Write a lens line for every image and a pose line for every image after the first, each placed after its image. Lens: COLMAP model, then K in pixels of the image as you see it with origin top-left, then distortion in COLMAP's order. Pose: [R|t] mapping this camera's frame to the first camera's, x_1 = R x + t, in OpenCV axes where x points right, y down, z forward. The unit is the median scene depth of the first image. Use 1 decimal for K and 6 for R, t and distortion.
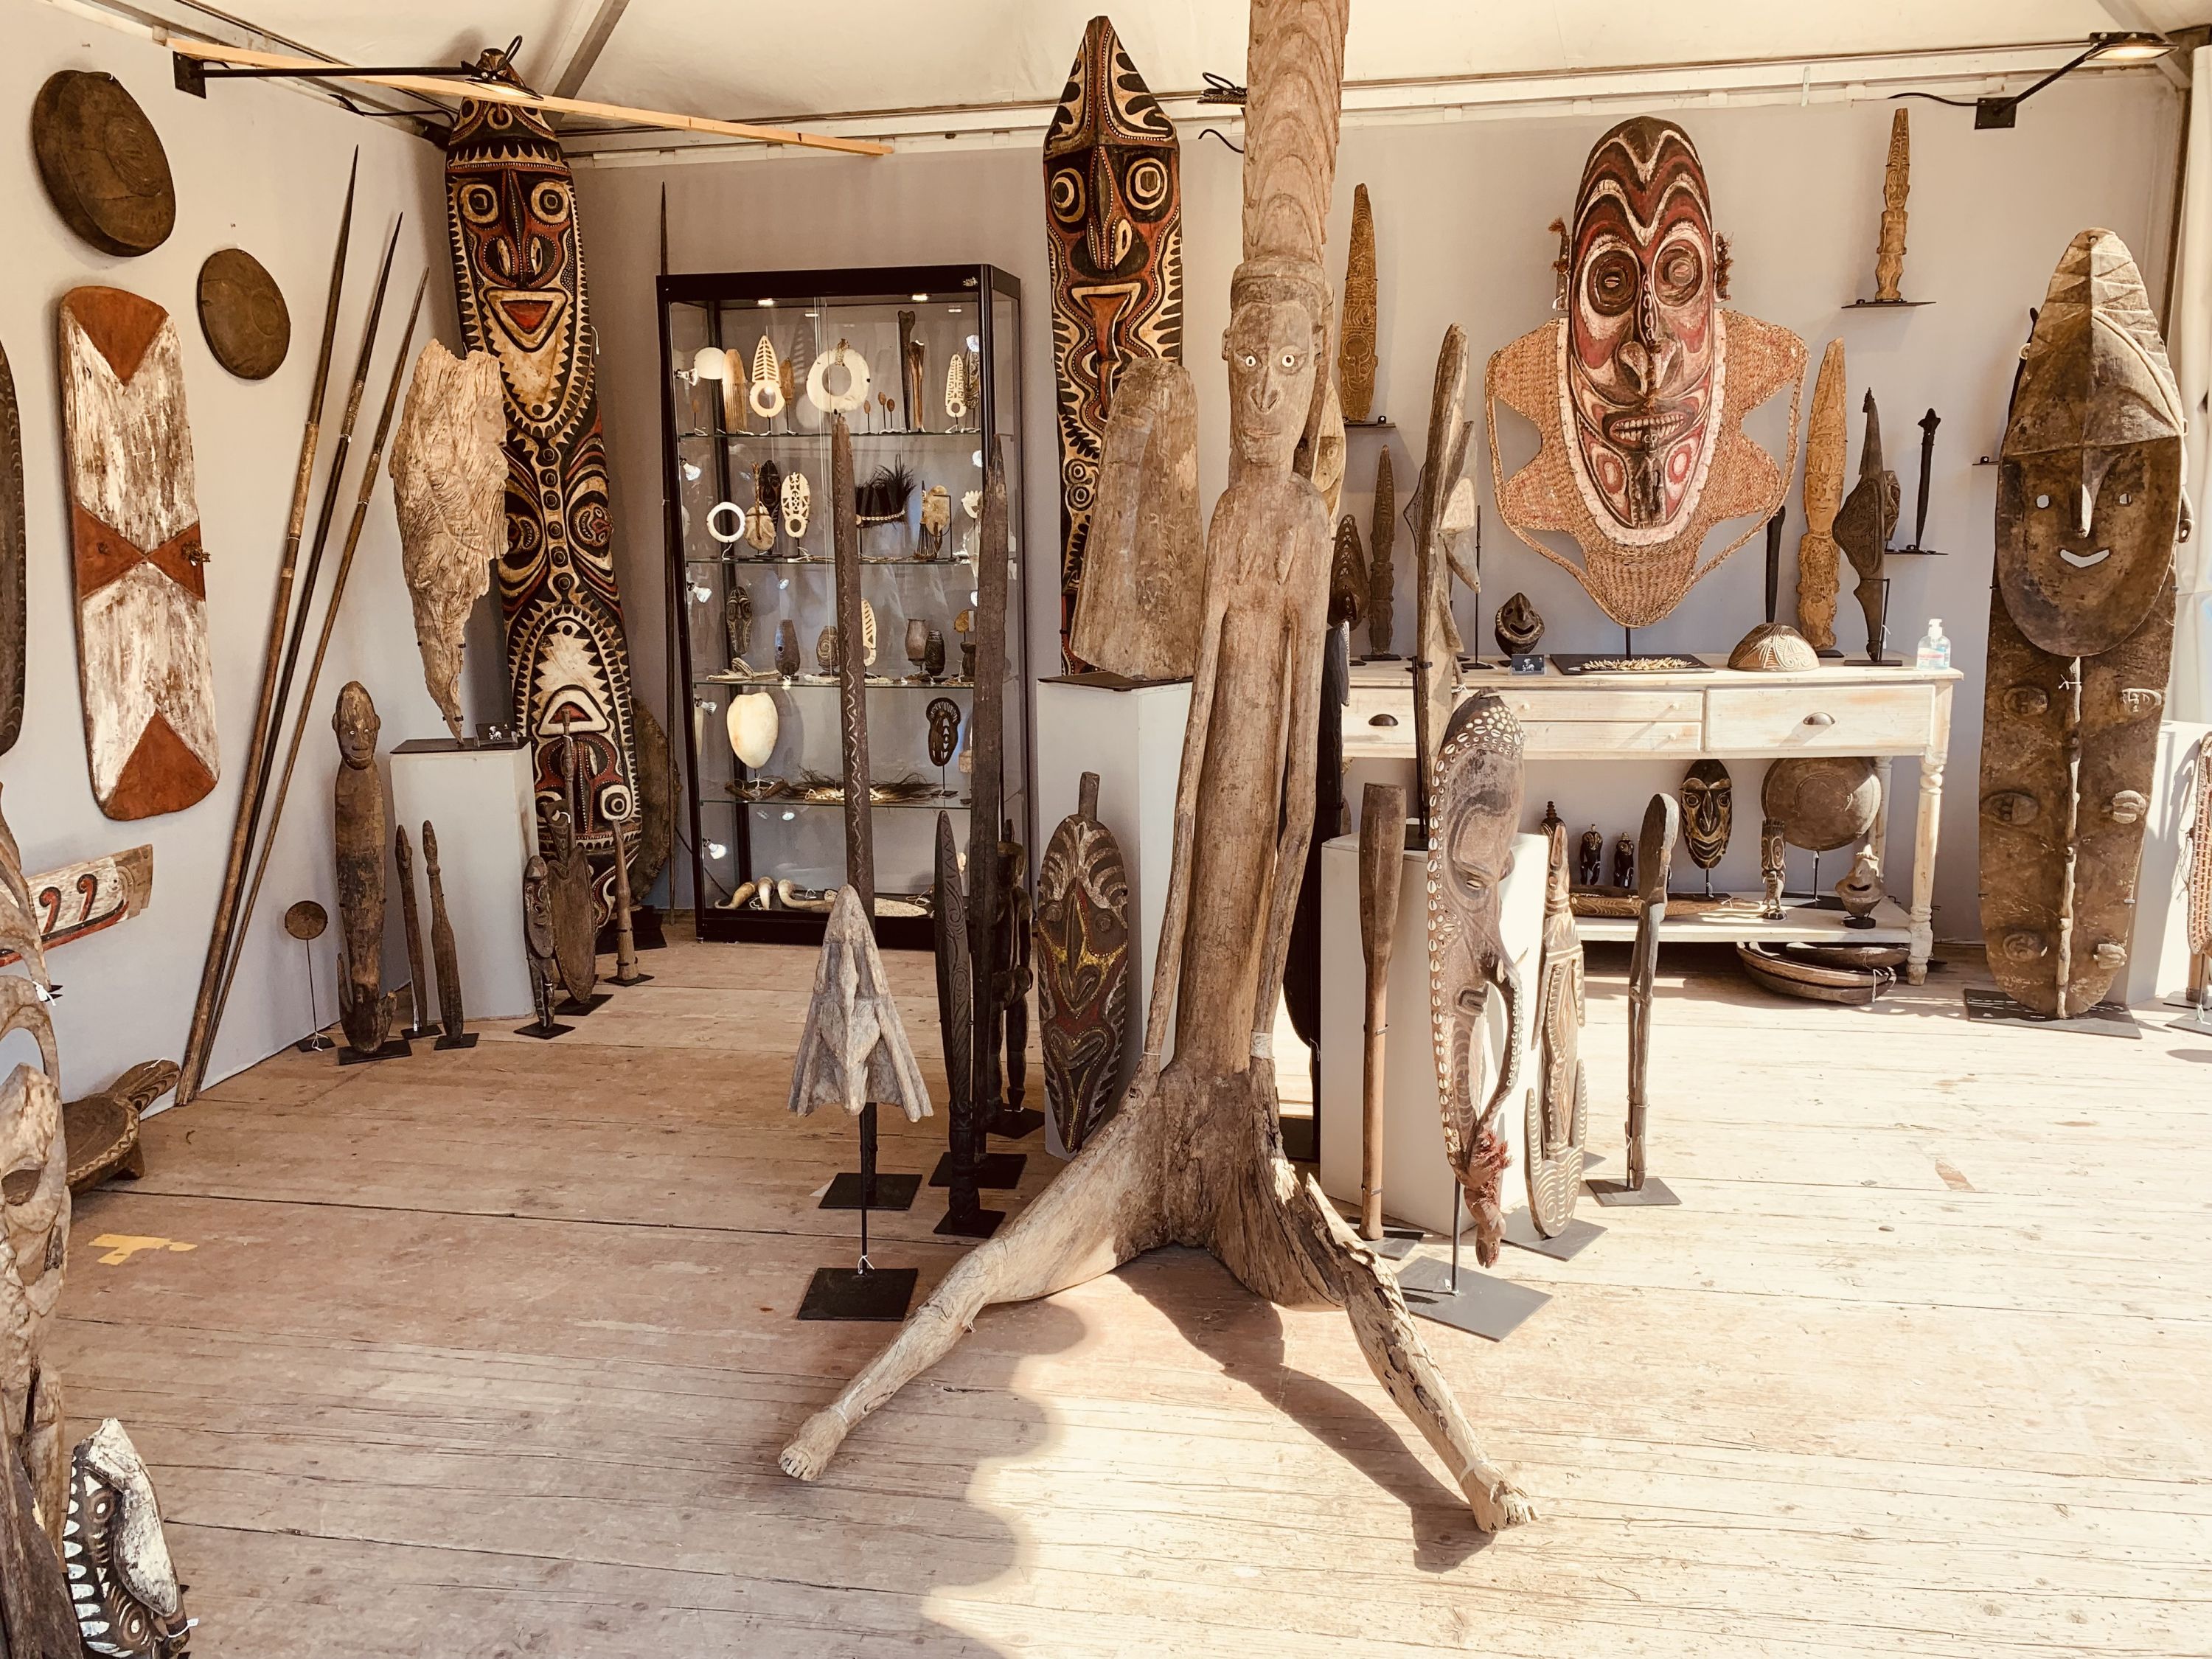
lens RADIAL K [[1688.6, 0, 1058.0], [0, 1688.6, 824.2], [0, 0, 1]] dist [0.044450, -0.004768]
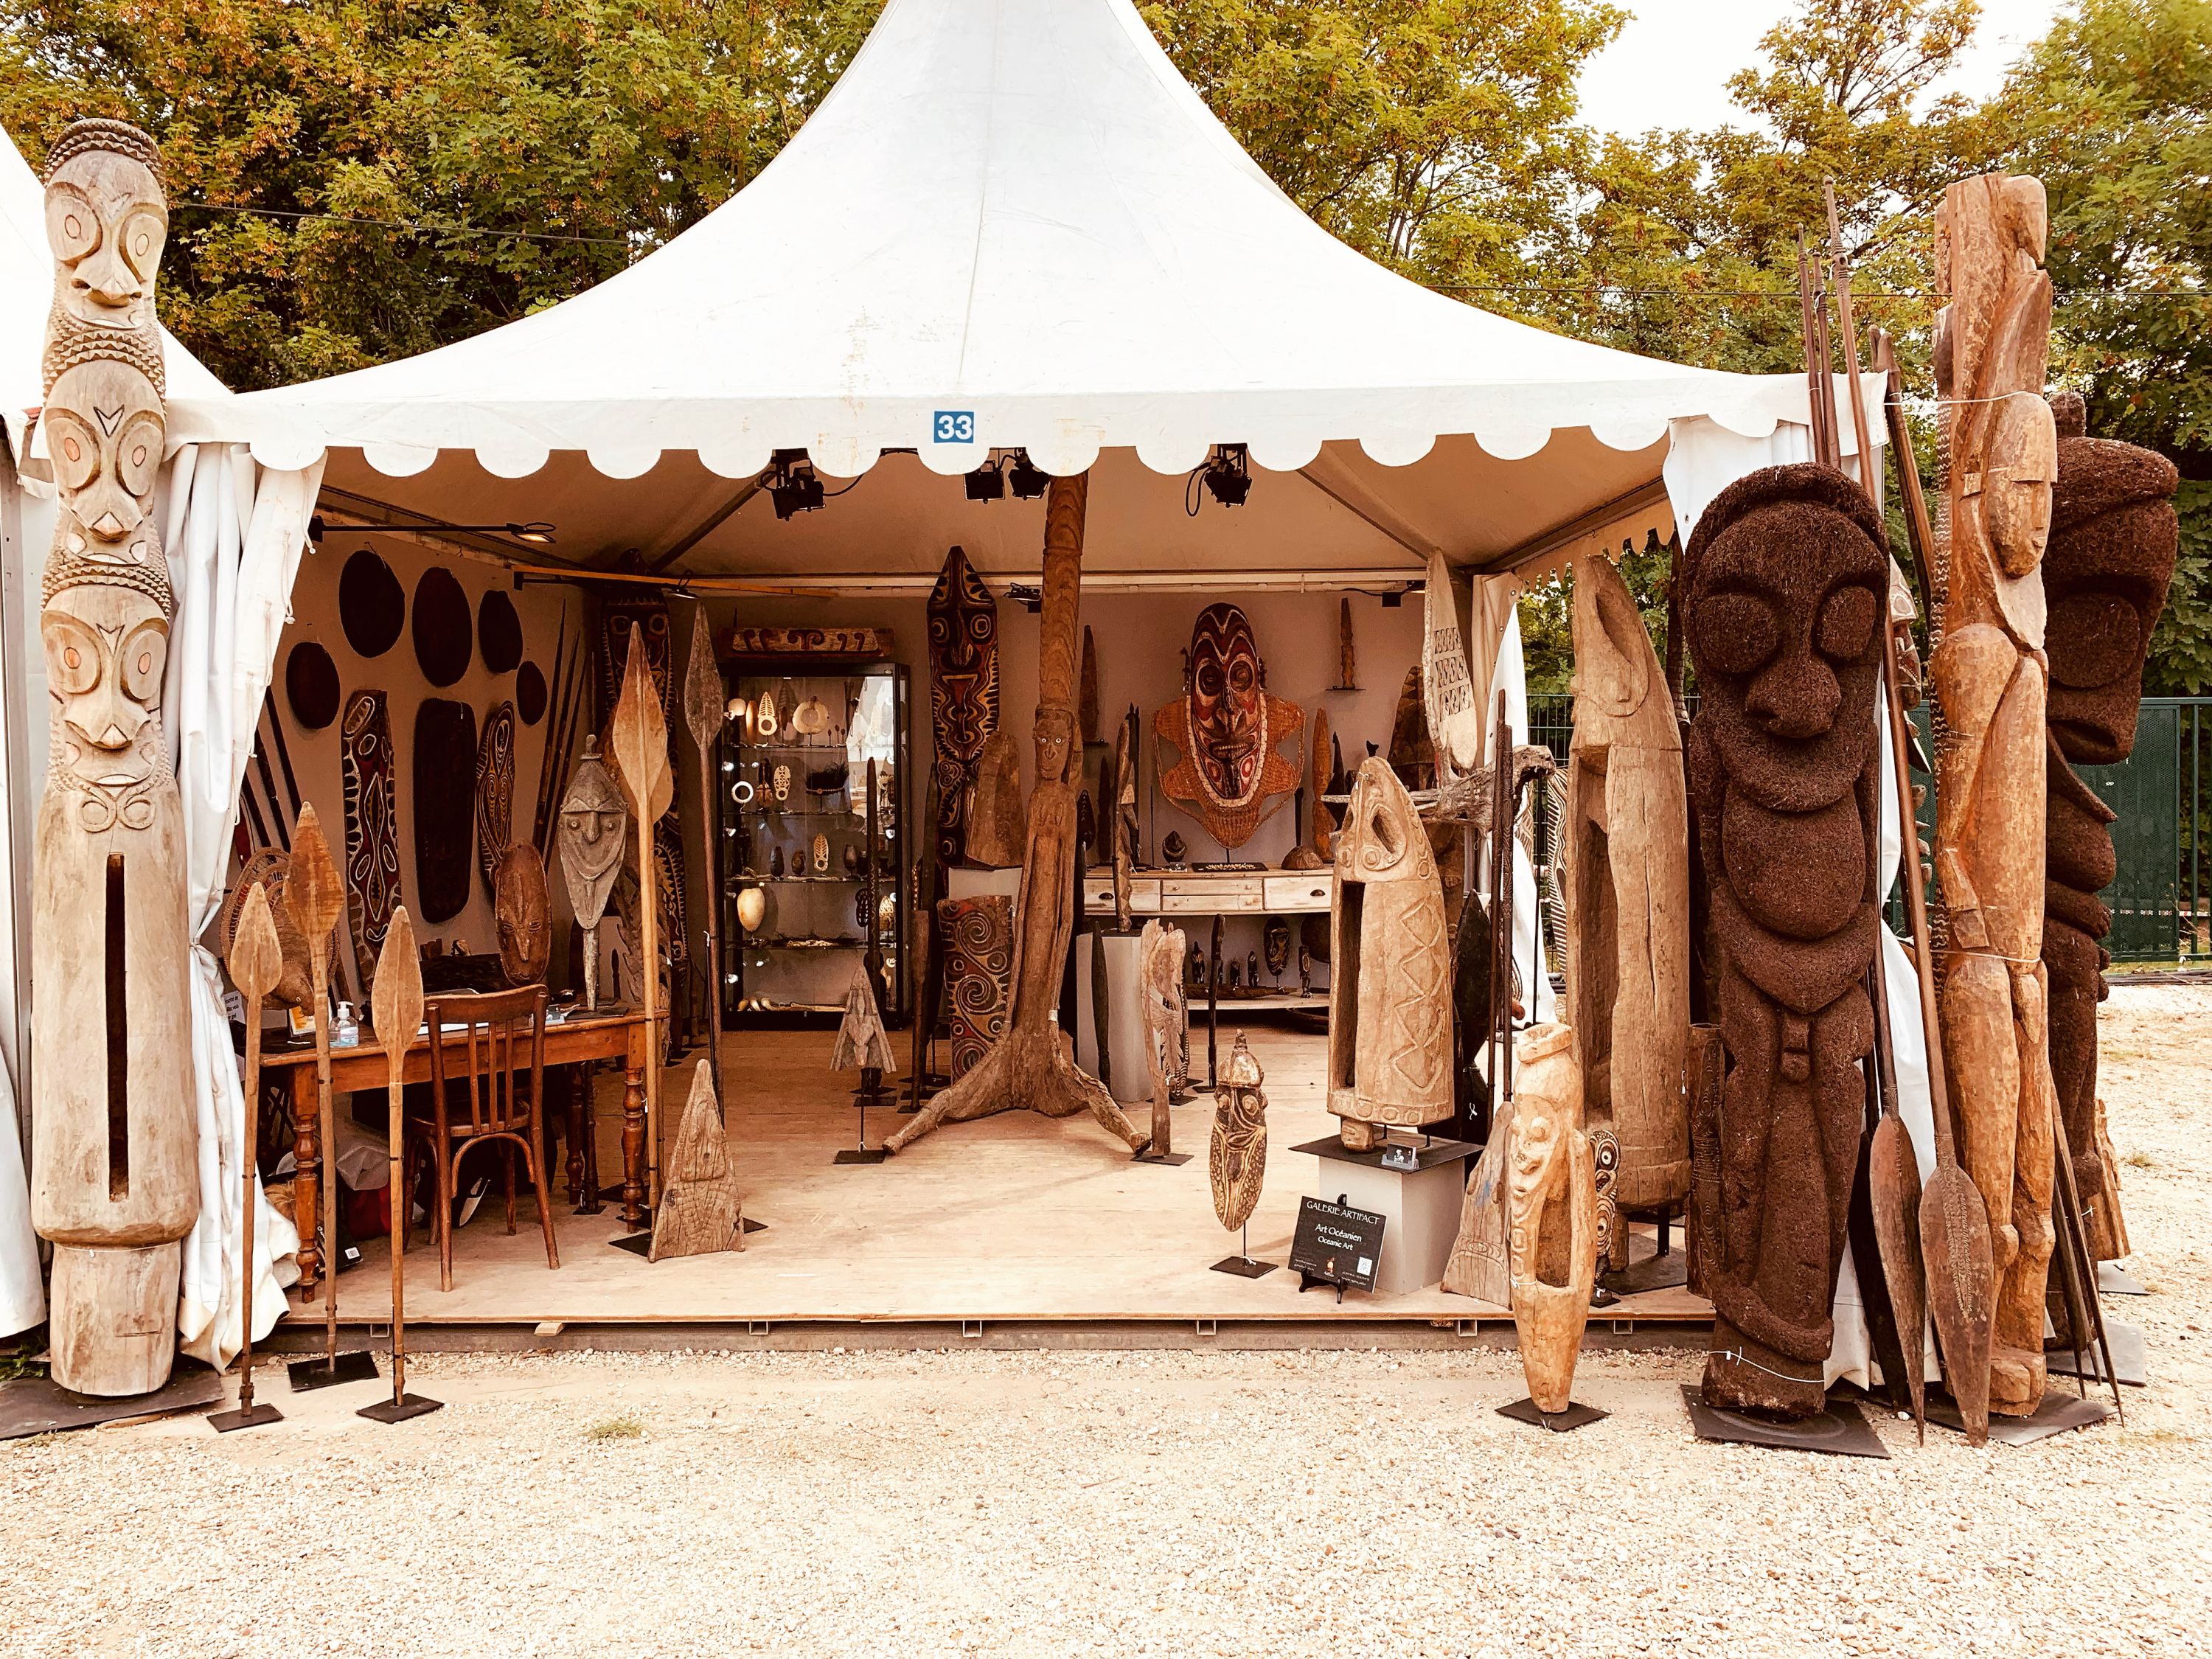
lens RADIAL K [[1688.6, 0, 1107.1], [0, 1688.6, 830.1], [0, 0, 1]] dist [0.044450, -0.004768]
pose [[0.984927, -0.000667, 0.172971, -0.142755], [0.024505, 0.990445, -0.135717, 0.128347], [-0.171228, 0.137910, 0.975532, -0.908341]]
